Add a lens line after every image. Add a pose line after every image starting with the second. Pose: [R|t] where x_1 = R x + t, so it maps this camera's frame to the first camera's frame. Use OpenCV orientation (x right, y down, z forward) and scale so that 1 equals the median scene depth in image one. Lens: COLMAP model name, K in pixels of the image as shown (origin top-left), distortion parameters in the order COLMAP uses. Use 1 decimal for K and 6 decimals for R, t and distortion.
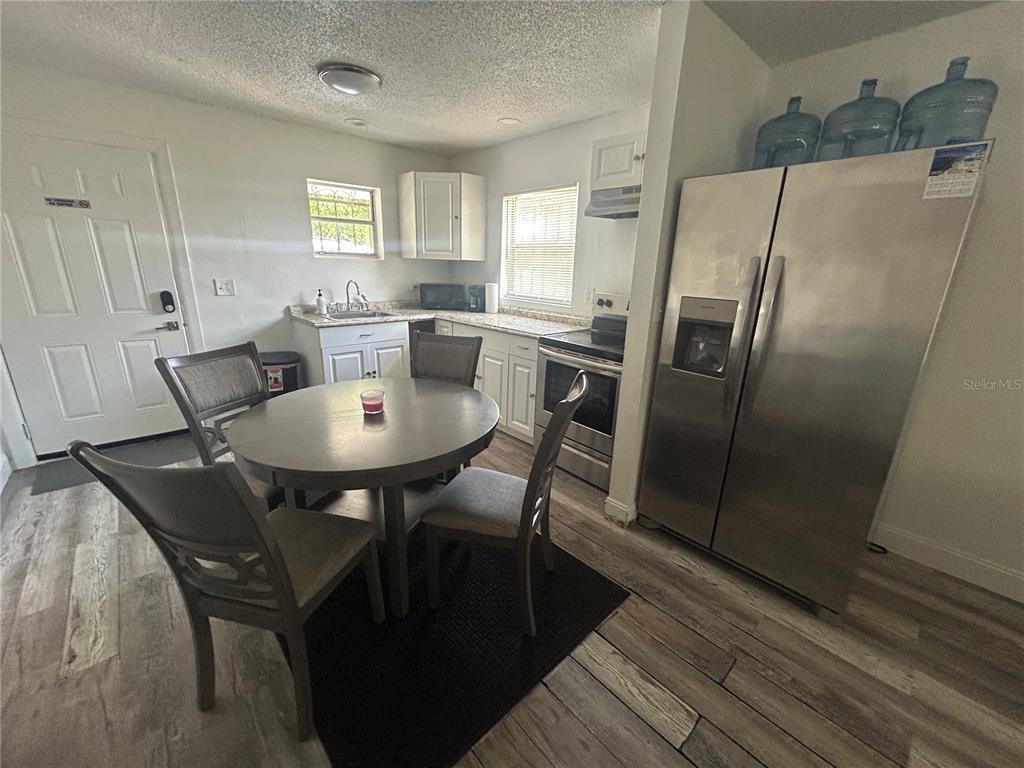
lens RADIAL K [[411.5, 0, 510.8], [0, 411.5, 381.3], [0, 0, 1]] dist [-0.001017, 0.001732]
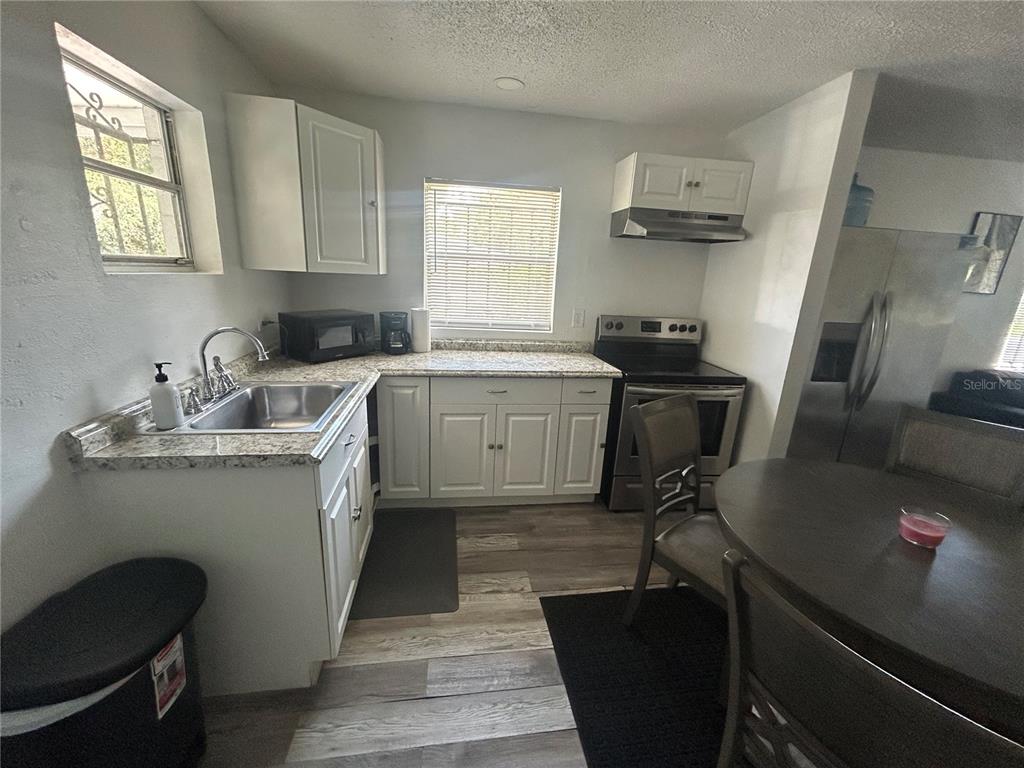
lens RADIAL K [[411.5, 0, 509.5], [0, 411.5, 381.0], [0, 0, 1]] dist [-0.001017, 0.001732]
pose [[0.571663, -0.209875, 0.793192, -0.589672], [0.199287, 0.973299, 0.113902, -0.191583], [-0.795918, 0.092960, 0.598224, 0.550849]]
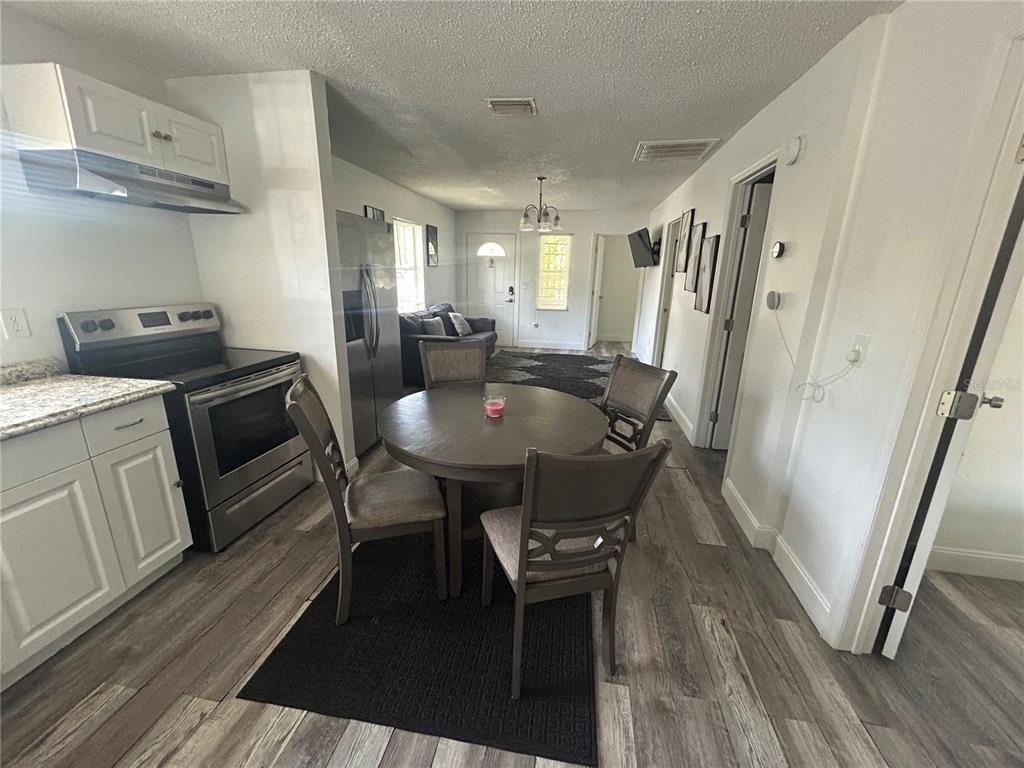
lens RADIAL K [[411.5, 0, 509.6], [0, 411.5, 382.9], [0, 0, 1]] dist [-0.001017, 0.001732]
pose [[-0.606402, -0.250100, 0.754802, -0.583355], [0.184529, 0.879071, 0.439526, -0.238629], [-0.773450, 0.405813, -0.486920, 0.733717]]
